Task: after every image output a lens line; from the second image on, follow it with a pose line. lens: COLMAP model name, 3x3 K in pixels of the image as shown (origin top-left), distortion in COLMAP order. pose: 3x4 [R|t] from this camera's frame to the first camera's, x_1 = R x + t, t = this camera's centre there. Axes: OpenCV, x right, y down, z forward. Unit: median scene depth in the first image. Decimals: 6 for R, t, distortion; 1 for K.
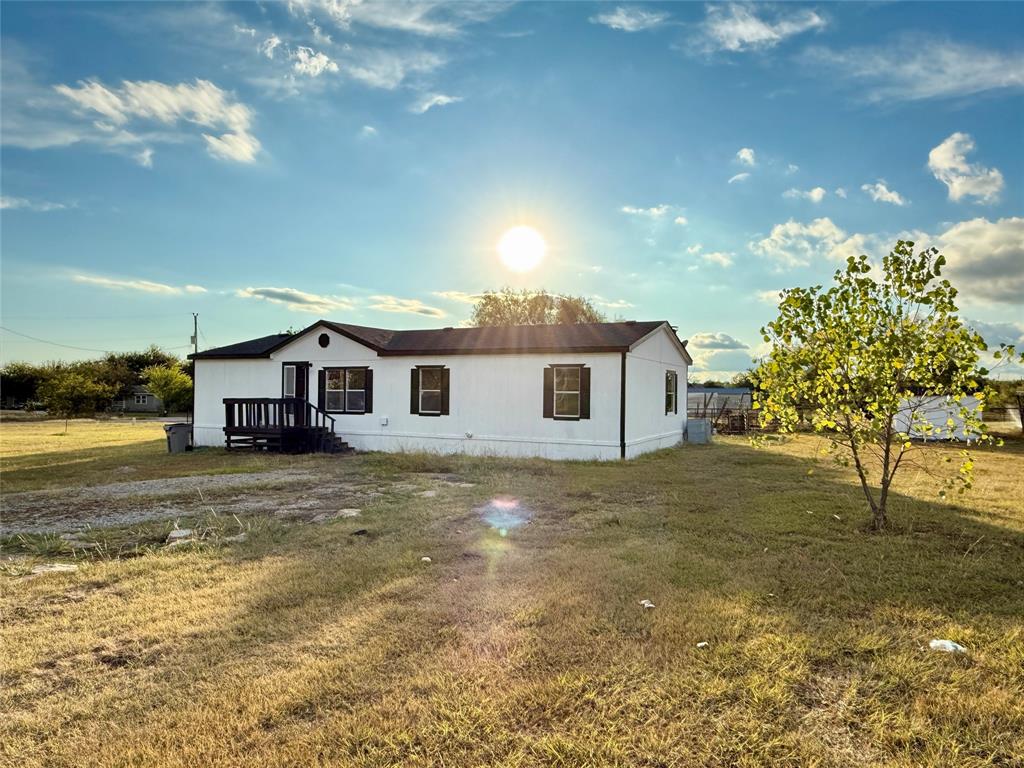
lens RADIAL K [[683.4, 0, 513.5], [0, 683.4, 386.6], [0, 0, 1]] dist [0.004899, 0.000389]
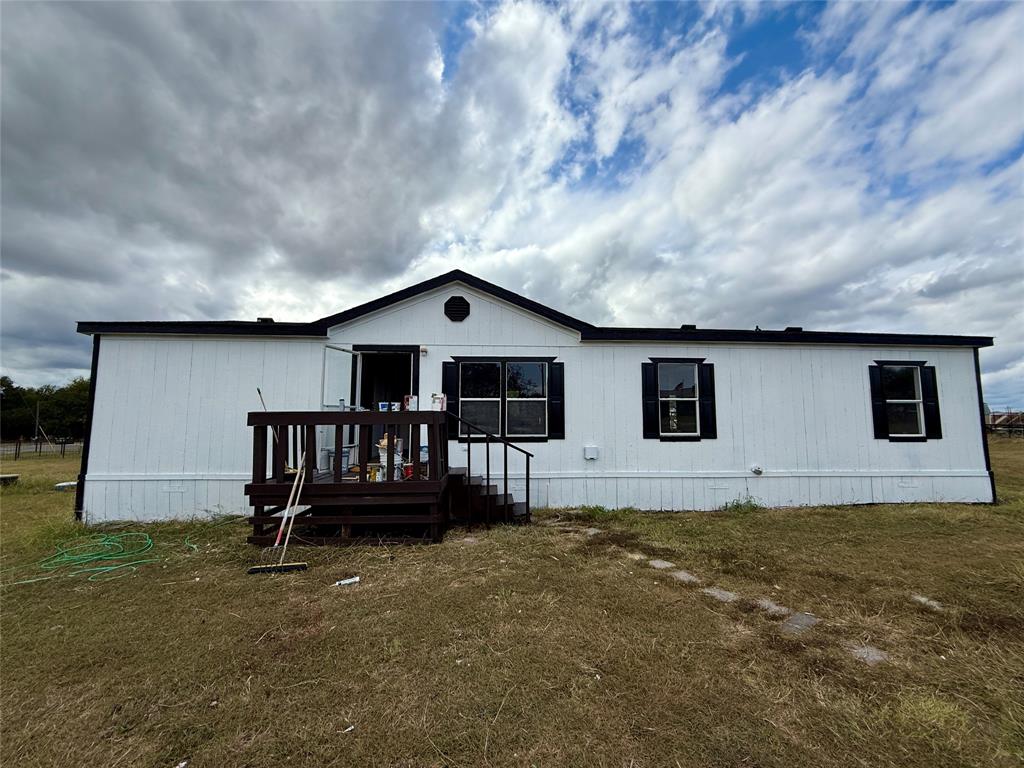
lens RADIAL K [[409.2, 0, 510.2], [0, 409.2, 382.5], [0, 0, 1]] dist [0.000525, 0.000467]
pose [[0.878728, 0.038220, 0.475790, -0.405472], [0.002937, 0.996337, -0.085458, 0.020965], [-0.477314, 0.076491, 0.875397, 0.714146]]
